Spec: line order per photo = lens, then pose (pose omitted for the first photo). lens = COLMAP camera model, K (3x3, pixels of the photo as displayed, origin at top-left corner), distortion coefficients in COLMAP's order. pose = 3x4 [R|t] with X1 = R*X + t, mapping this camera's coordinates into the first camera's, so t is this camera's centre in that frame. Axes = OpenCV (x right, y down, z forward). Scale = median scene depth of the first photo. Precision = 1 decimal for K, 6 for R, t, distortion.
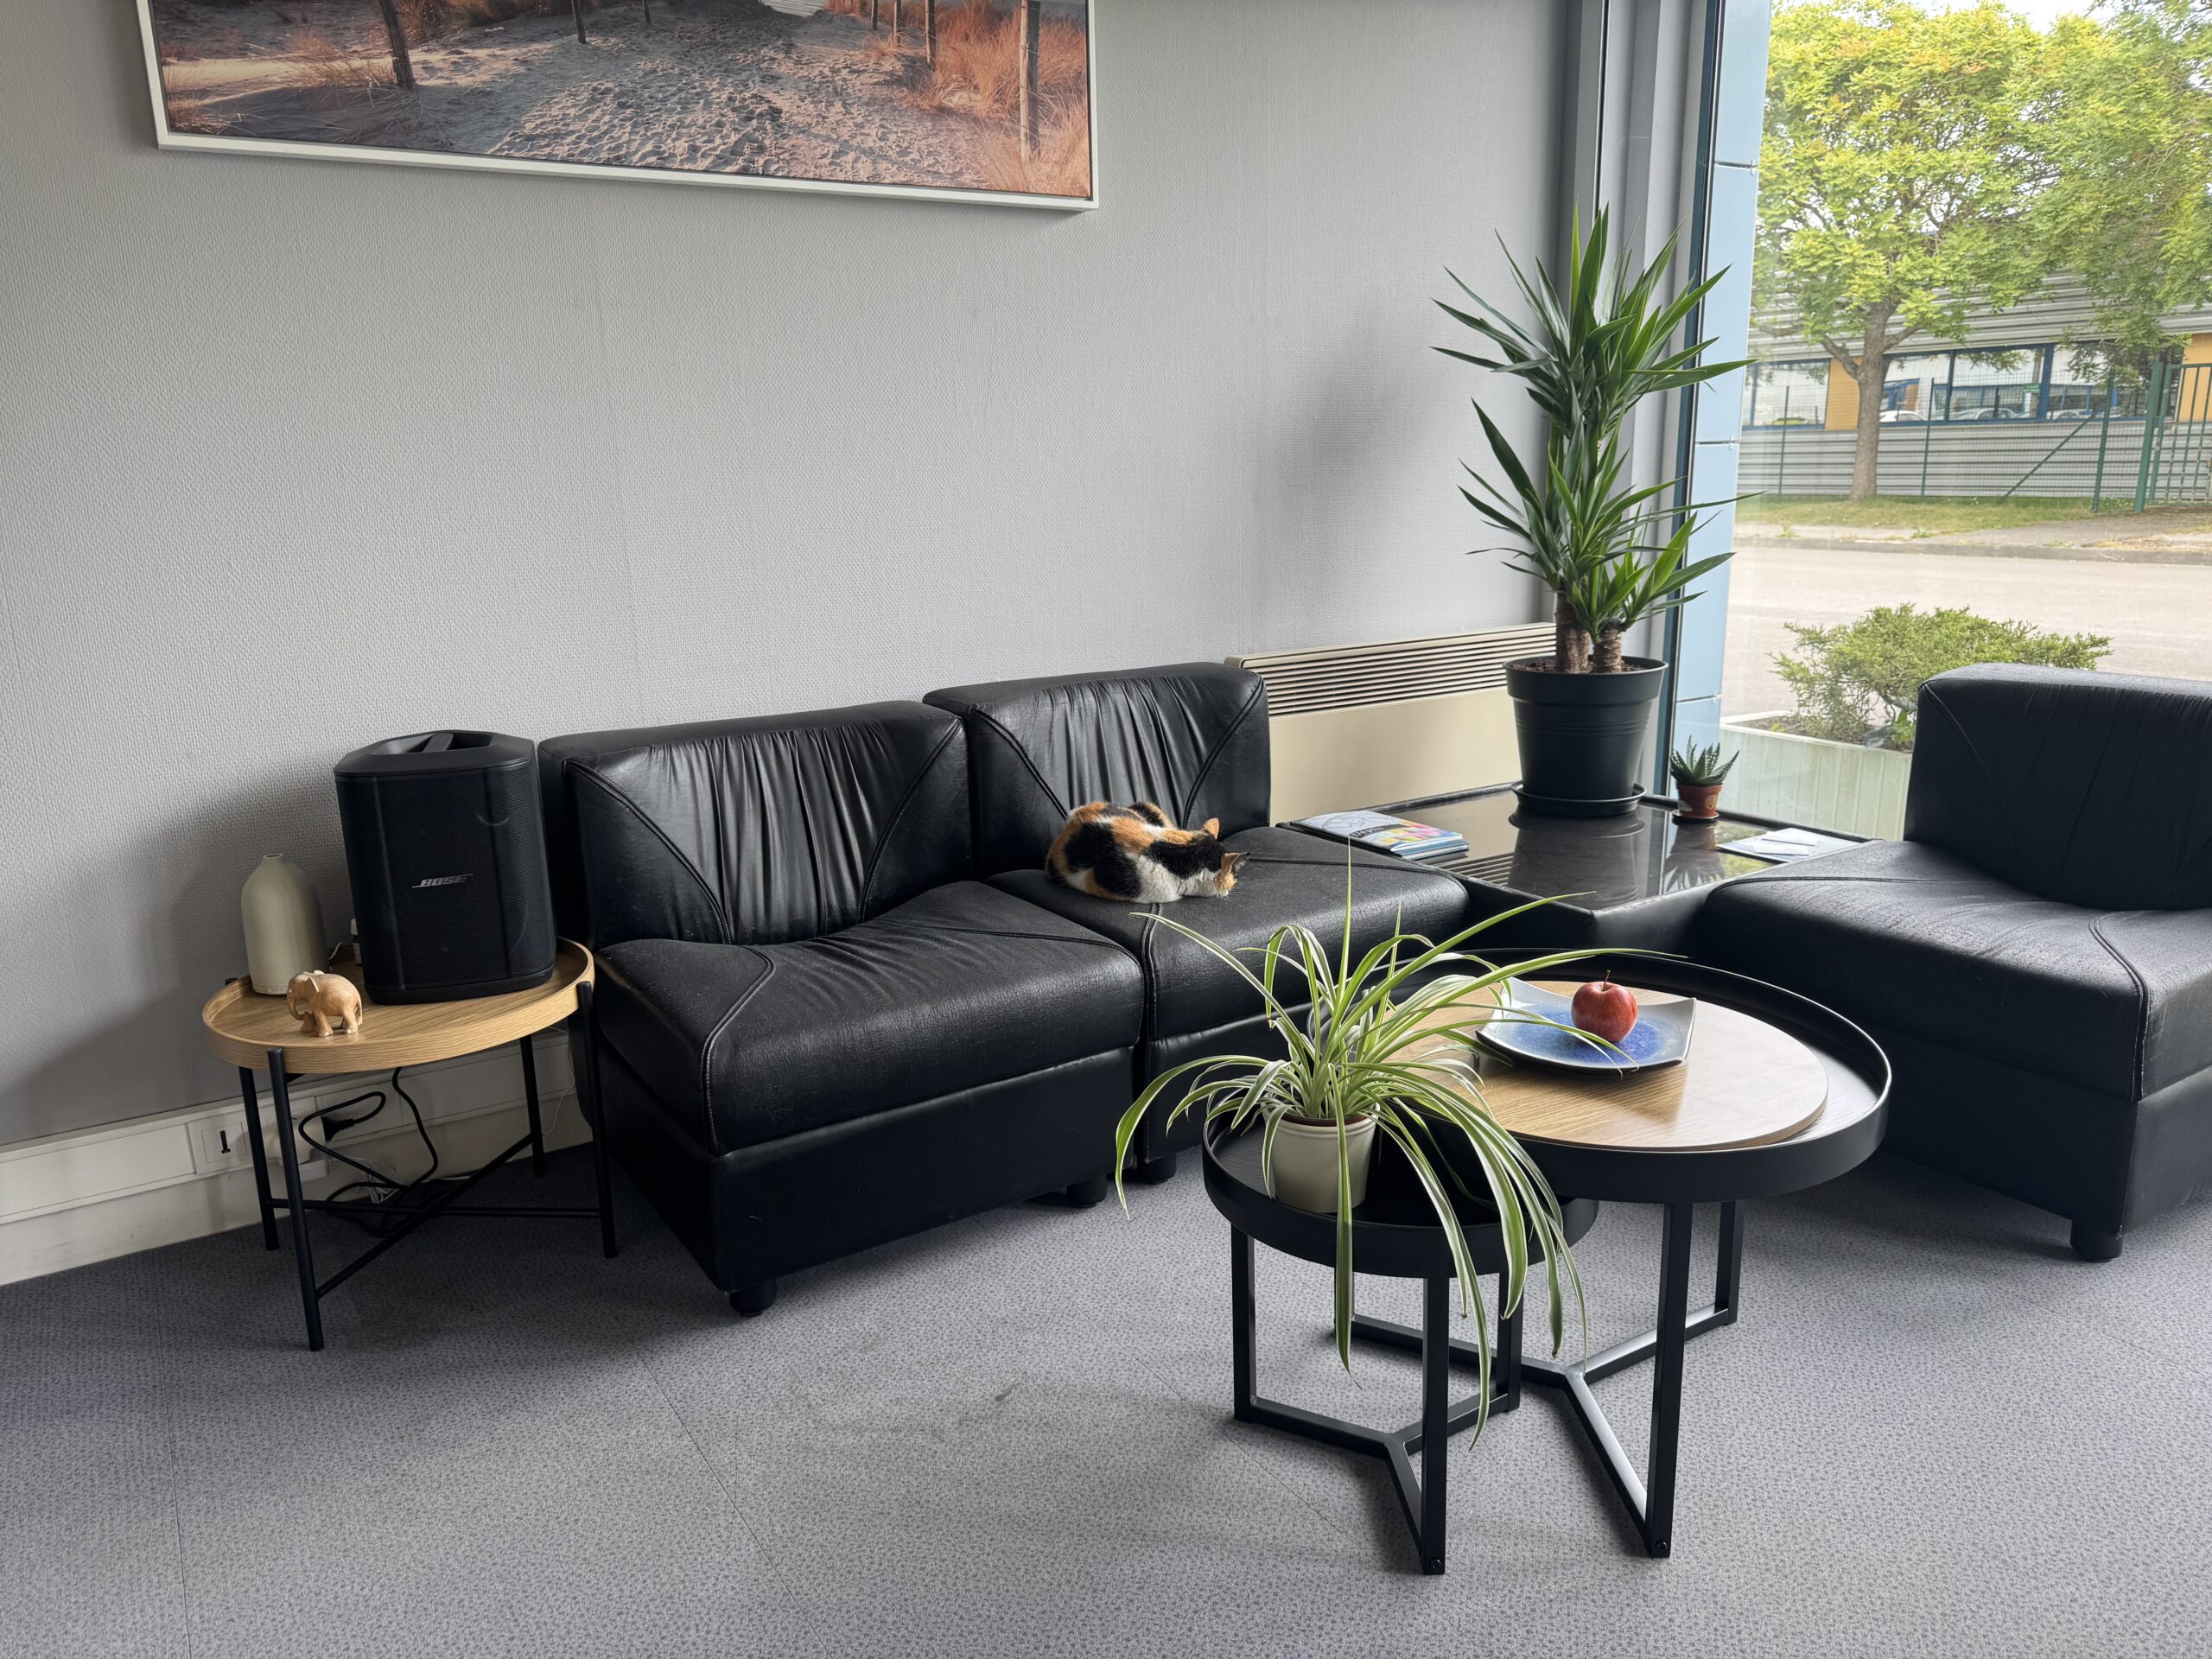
lens RADIAL K [[1530.0, 0, 1111.4], [0, 1530.0, 849.6], [0, 0, 1]] dist [-0.005576, -0.016455]
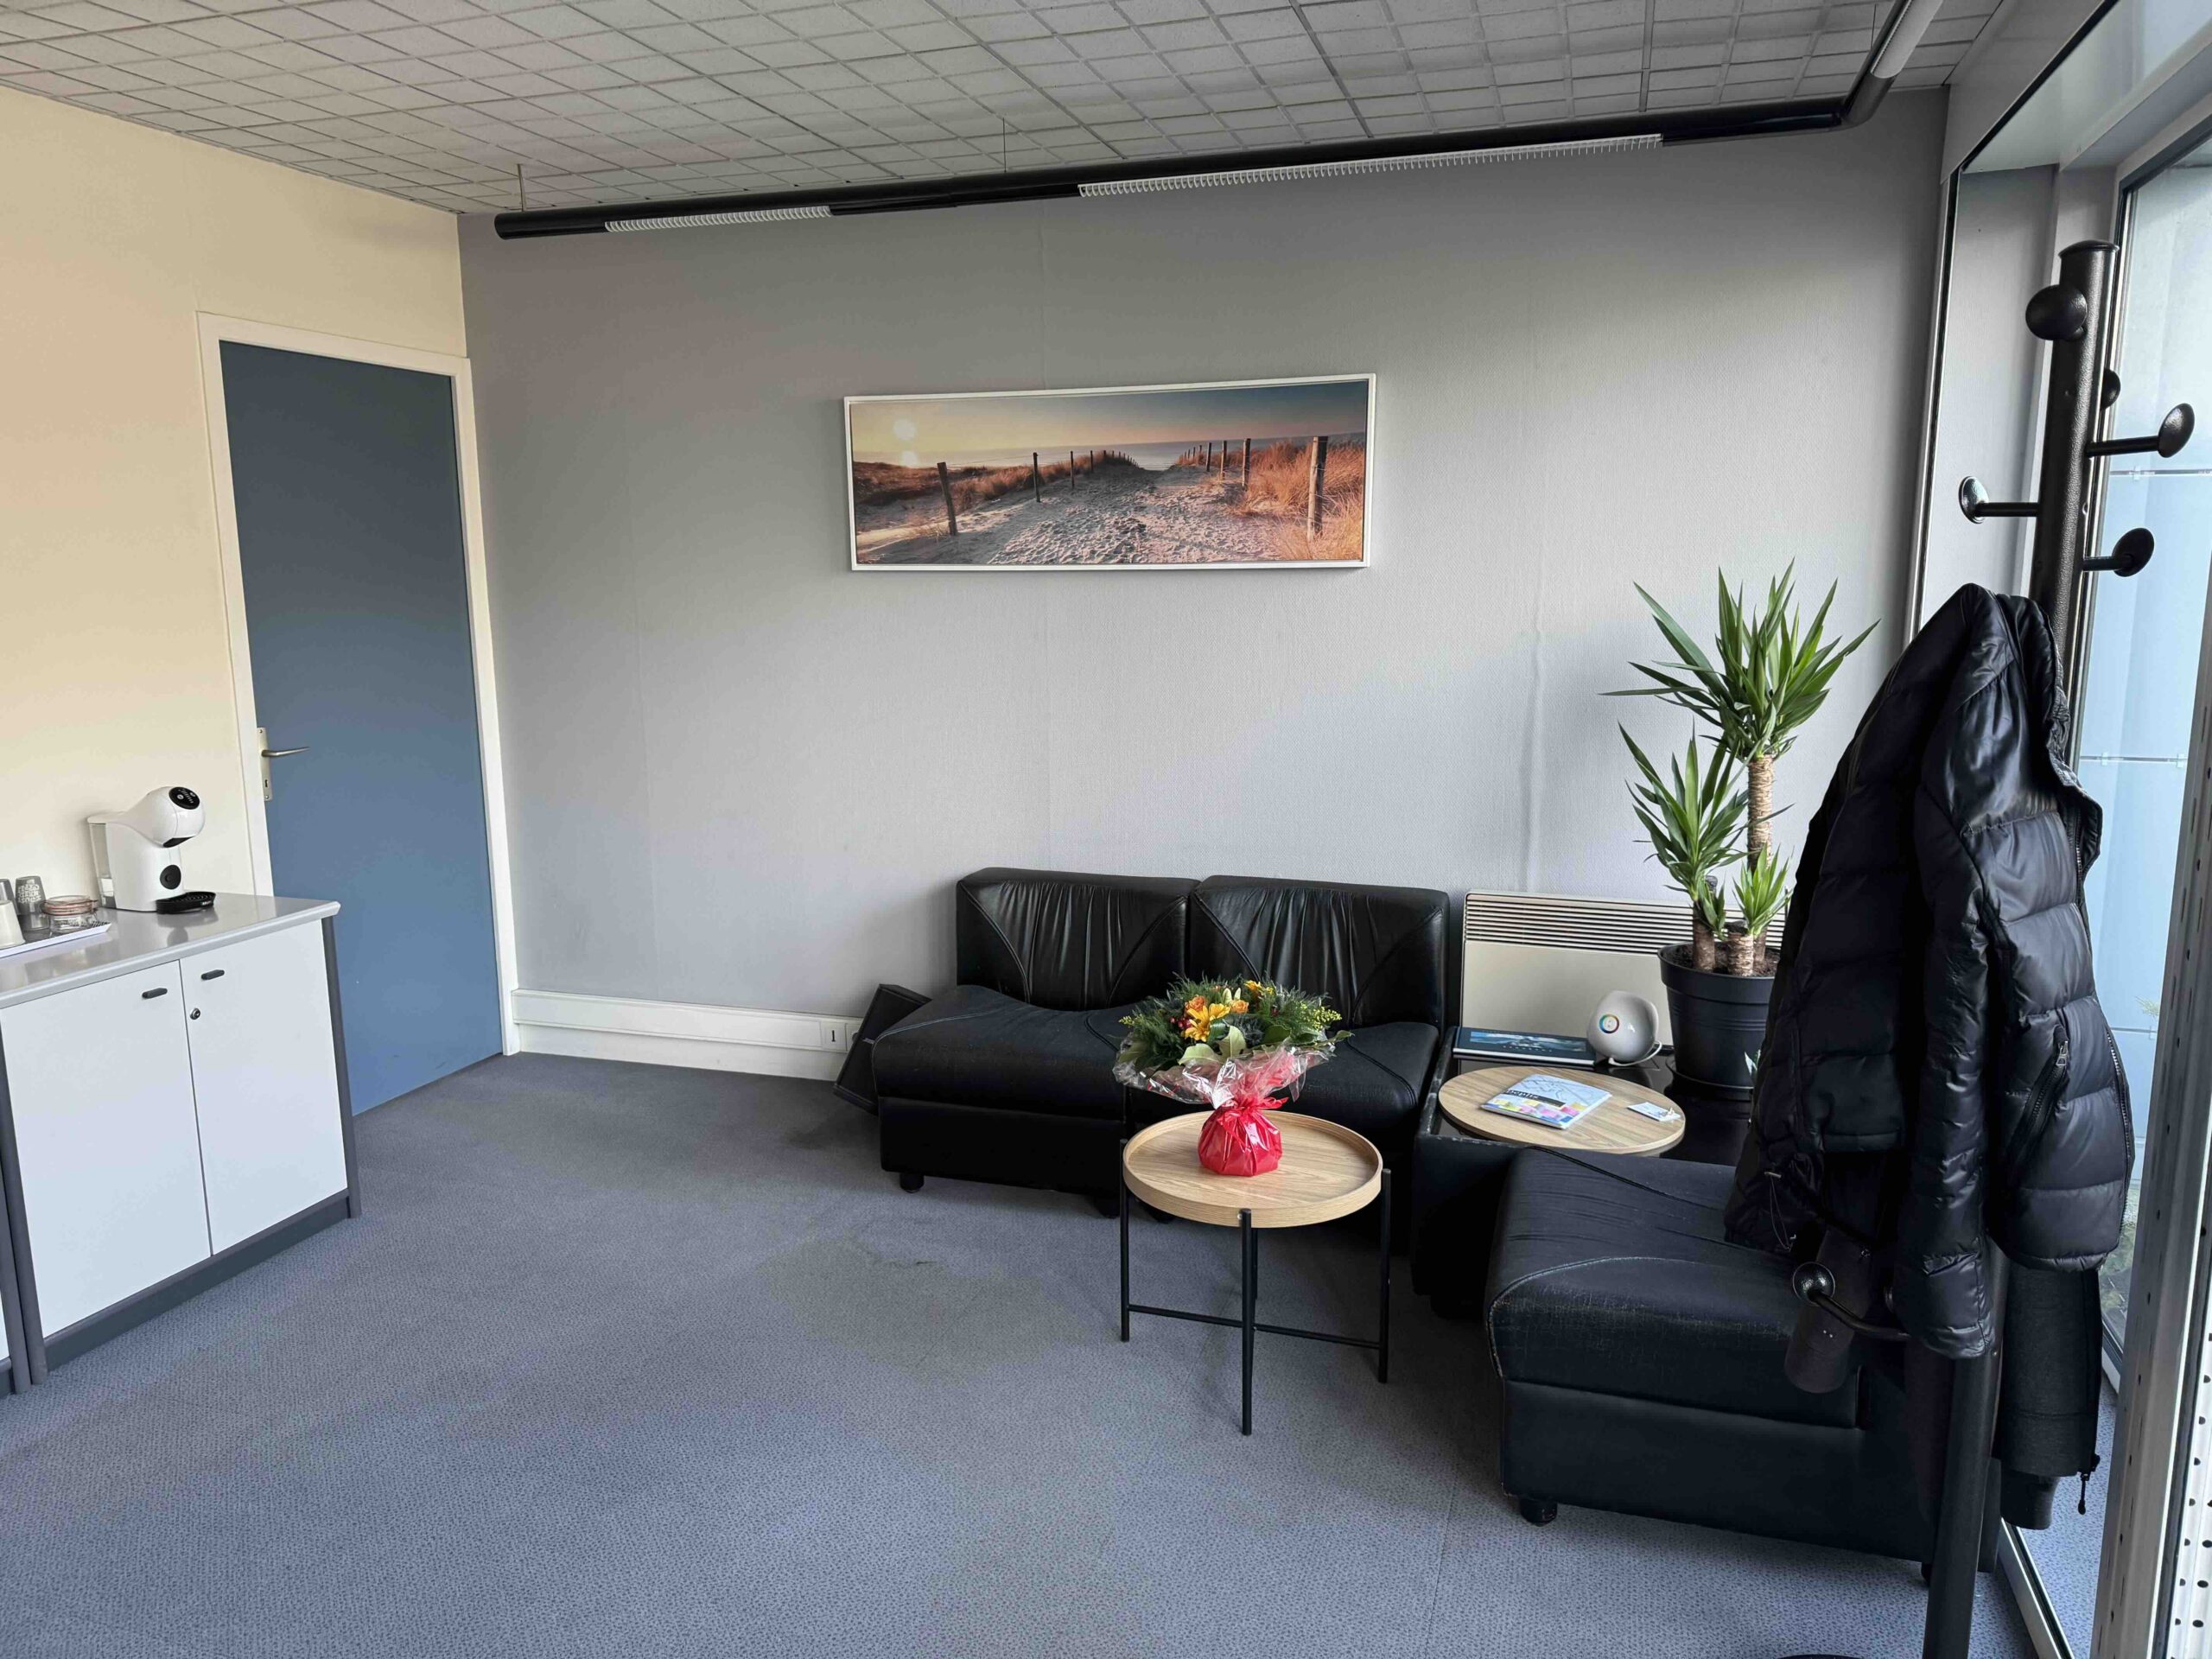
lens RADIAL K [[1530.0, 0, 1109.2], [0, 1530.0, 819.6], [0, 0, 1]] dist [-0.005576, -0.016455]
pose [[0.638163, 0.155418, -0.754051, 1.077776], [-0.193970, 0.980276, 0.037886, -0.224839], [0.745066, 0.122086, 0.655722, -0.091532]]
